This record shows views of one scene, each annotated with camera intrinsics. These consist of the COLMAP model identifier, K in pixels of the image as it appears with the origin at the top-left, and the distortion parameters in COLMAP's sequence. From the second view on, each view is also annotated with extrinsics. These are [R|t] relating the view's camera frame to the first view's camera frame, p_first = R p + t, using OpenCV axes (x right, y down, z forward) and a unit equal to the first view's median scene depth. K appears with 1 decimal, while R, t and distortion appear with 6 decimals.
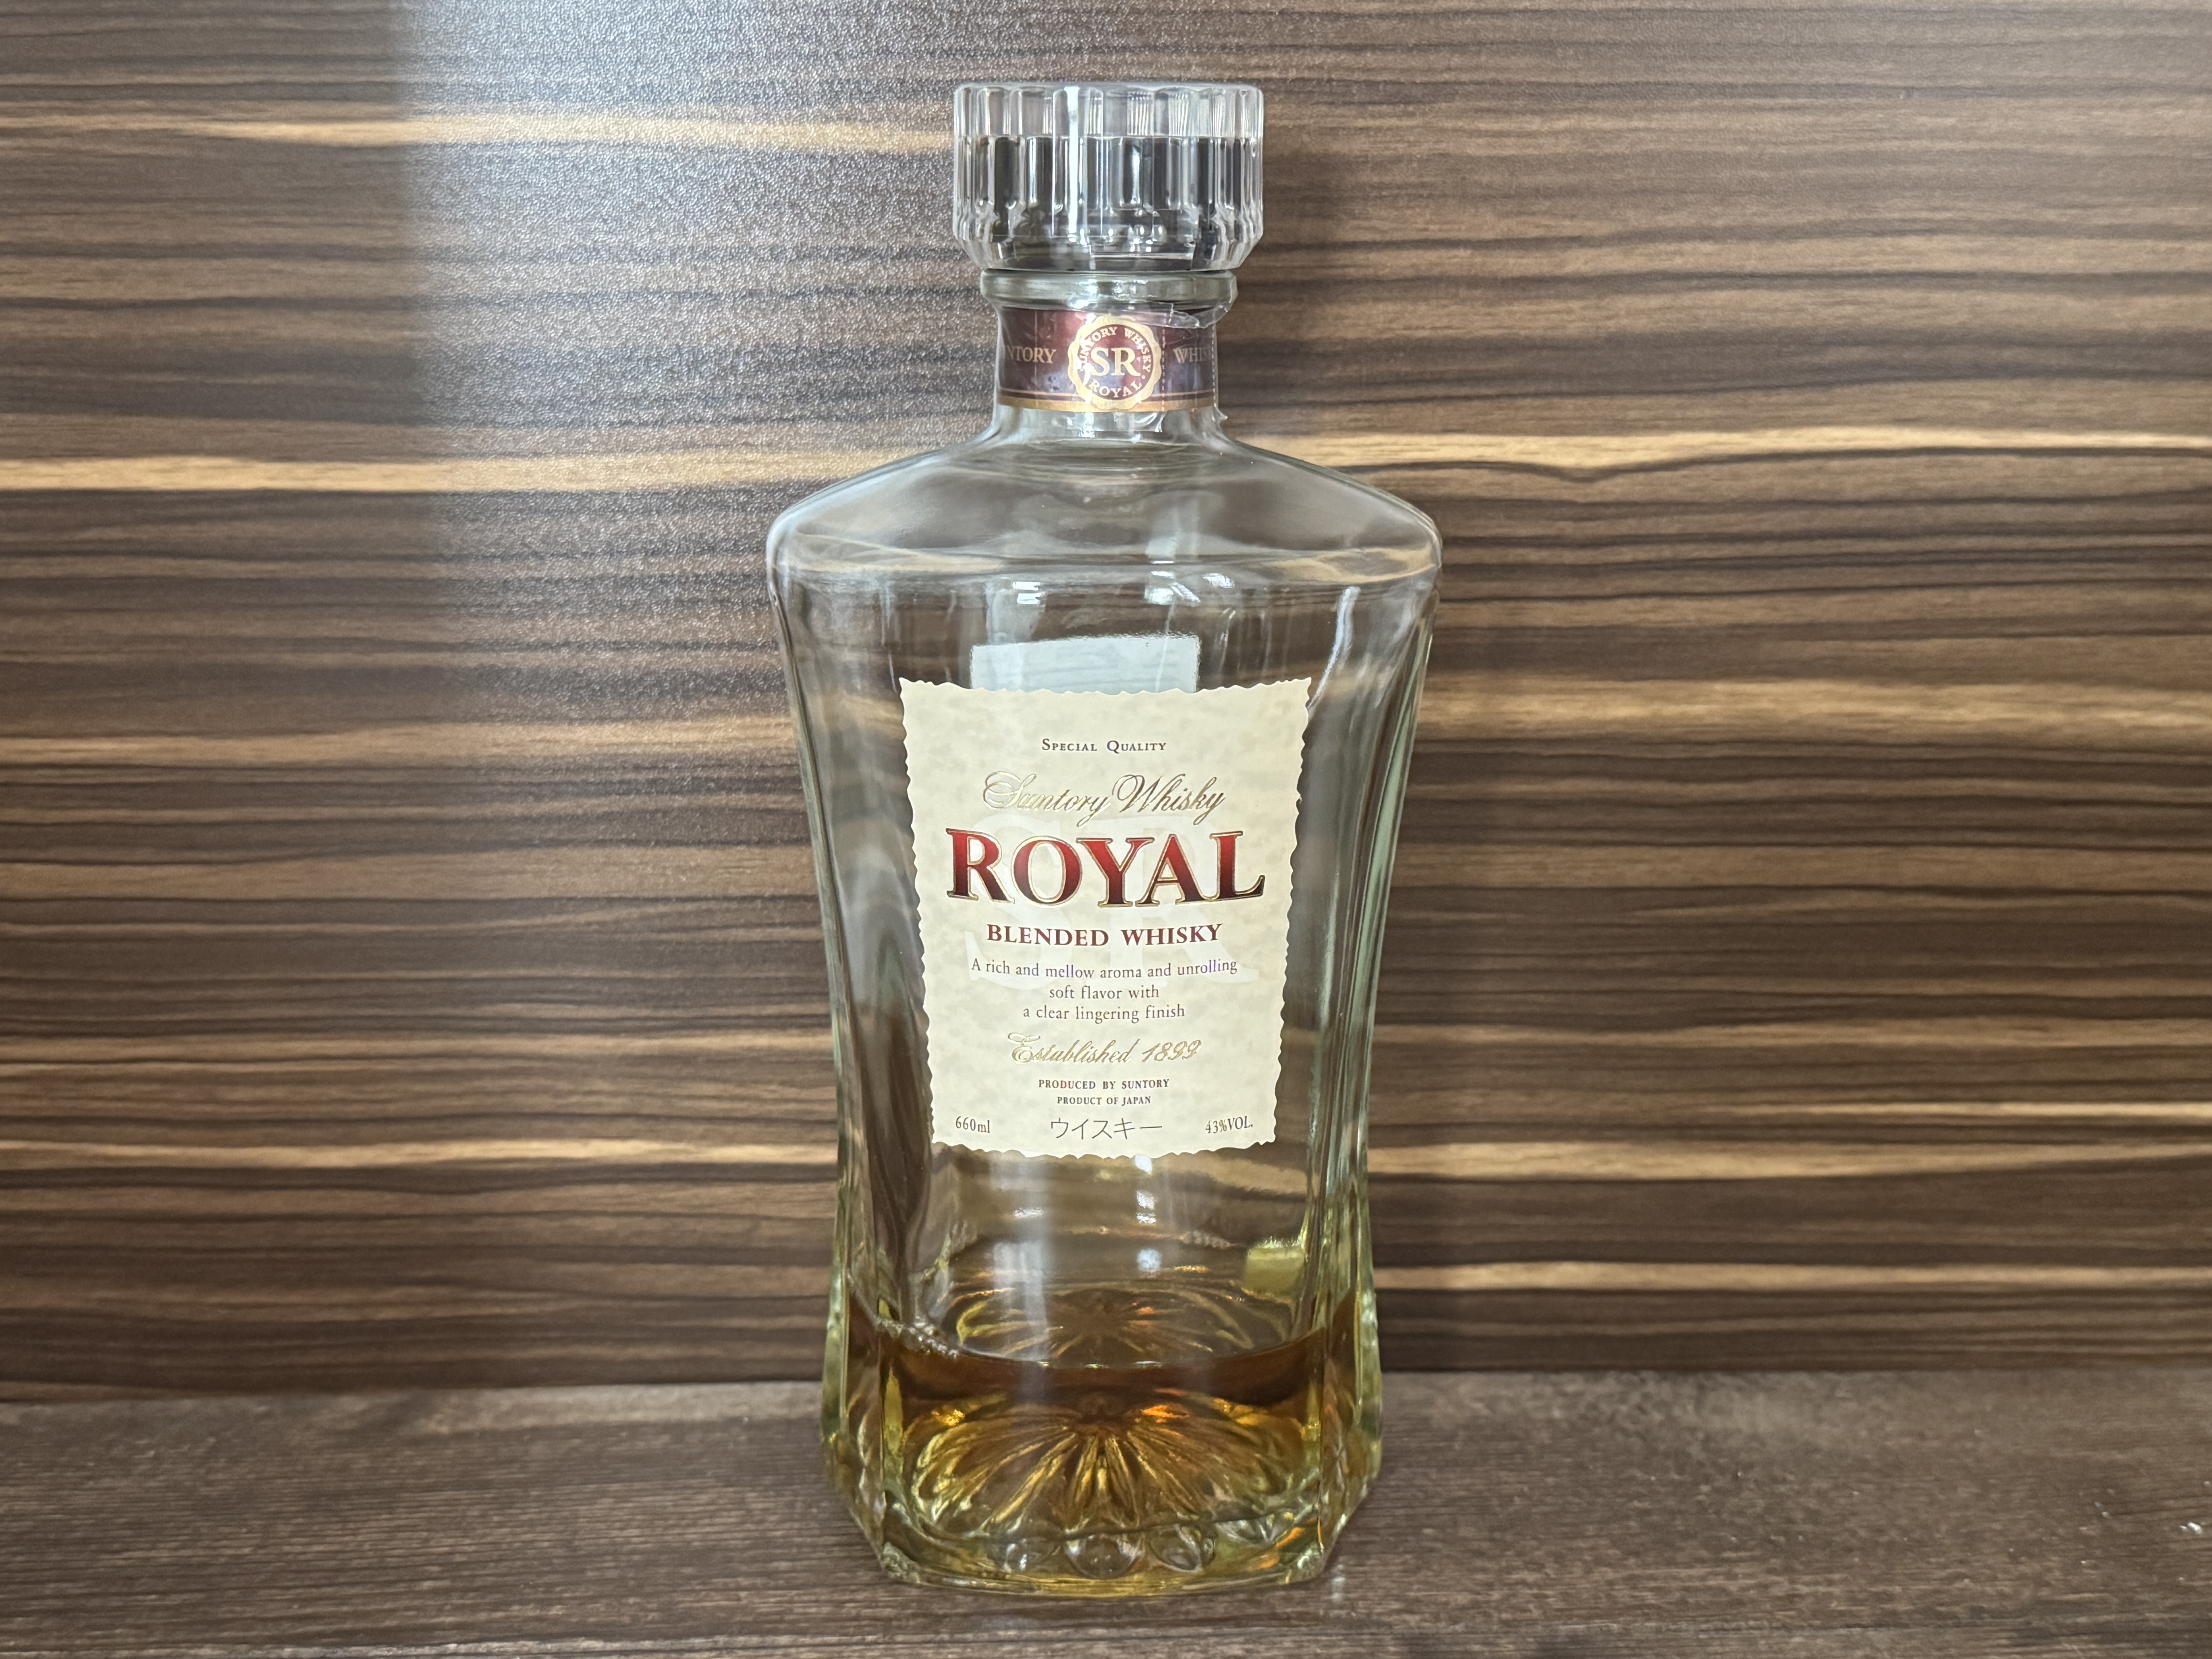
lens RADIAL K [[2757.2, 0, 1086.8], [0, 2757.2, 844.9], [0, 0, 1]] dist [0.091205, 0.000000]
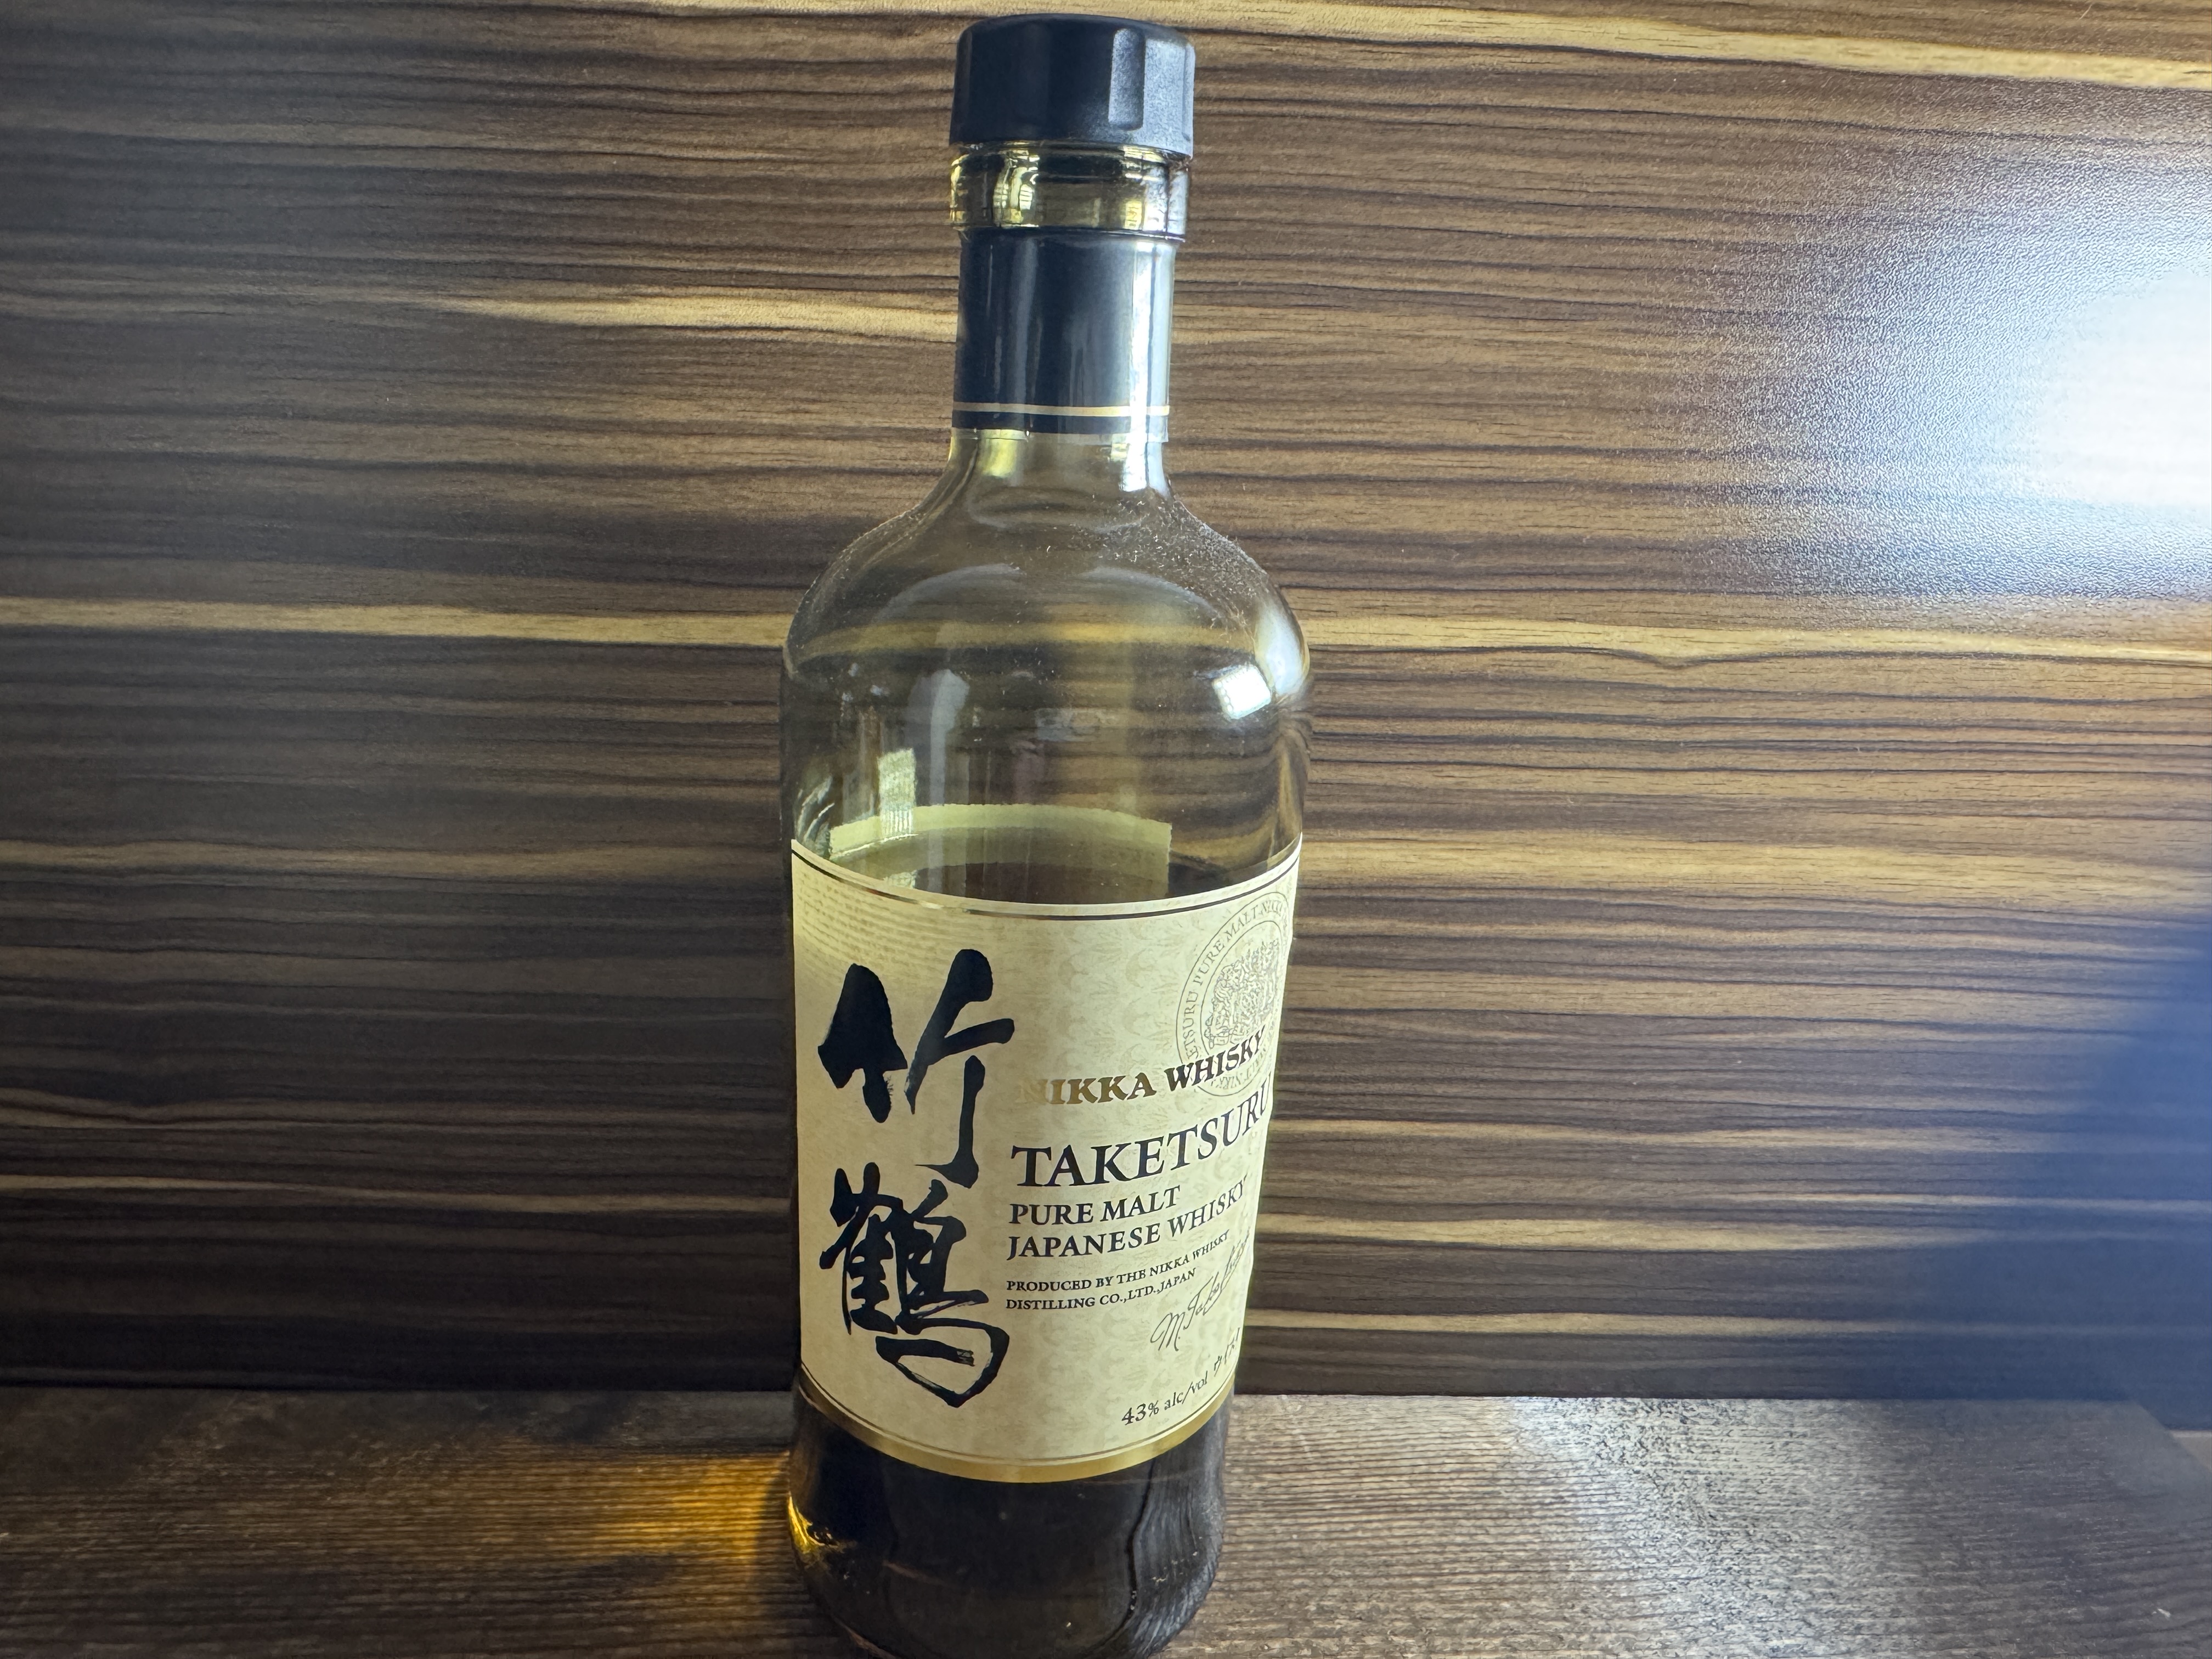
lens RADIAL K [[1575.4, 0, 1001.6], [0, 1575.4, 826.6], [0, 0, 1]] dist [-0.019340, 0.008985]
pose [[0.999299, 0.035420, 0.012130, -0.096882], [-0.036065, 0.997676, 0.057809, -0.094574], [-0.010054, -0.058206, 0.998254, 0.367691]]
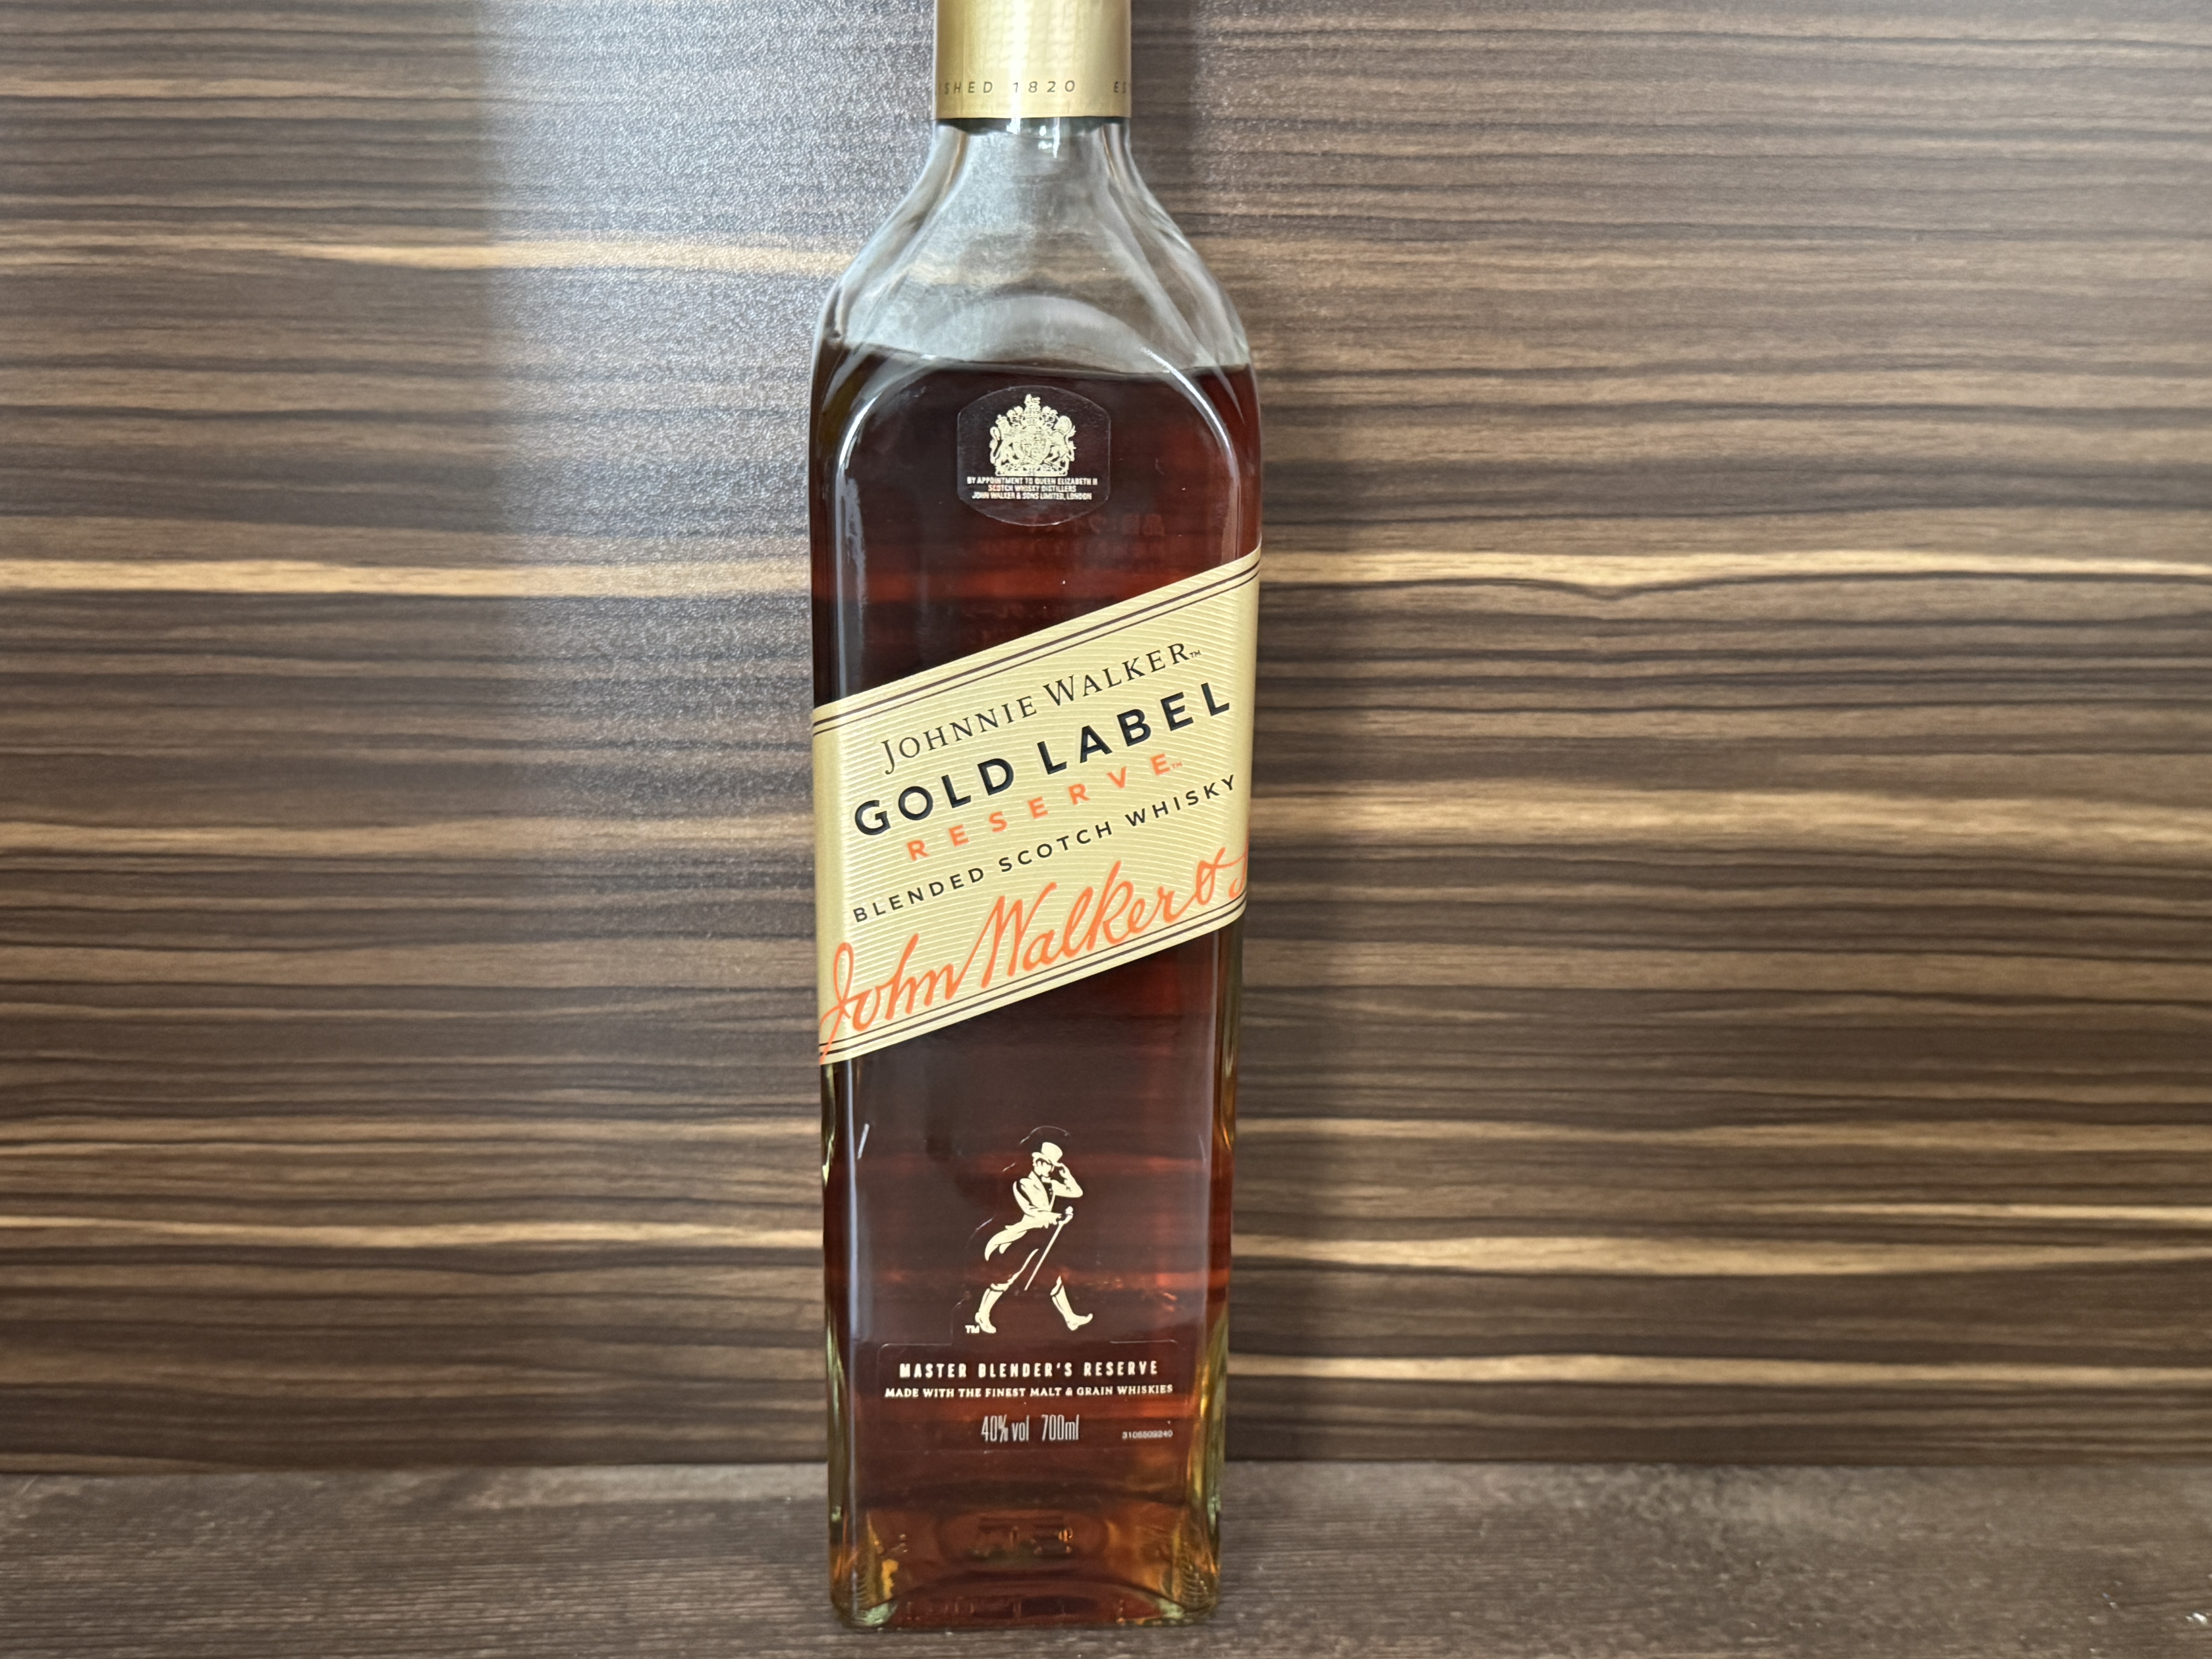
lens RADIAL K [[2757.2, 0, 1084.9], [0, 2757.2, 841.3], [0, 0, 1]] dist [0.091205, 0.000000]
pose [[0.999929, 0.011917, 0.000743, -0.017660], [-0.011874, 0.998989, -0.043368, 0.007580], [-0.001259, 0.043356, 0.999059, -0.038399]]
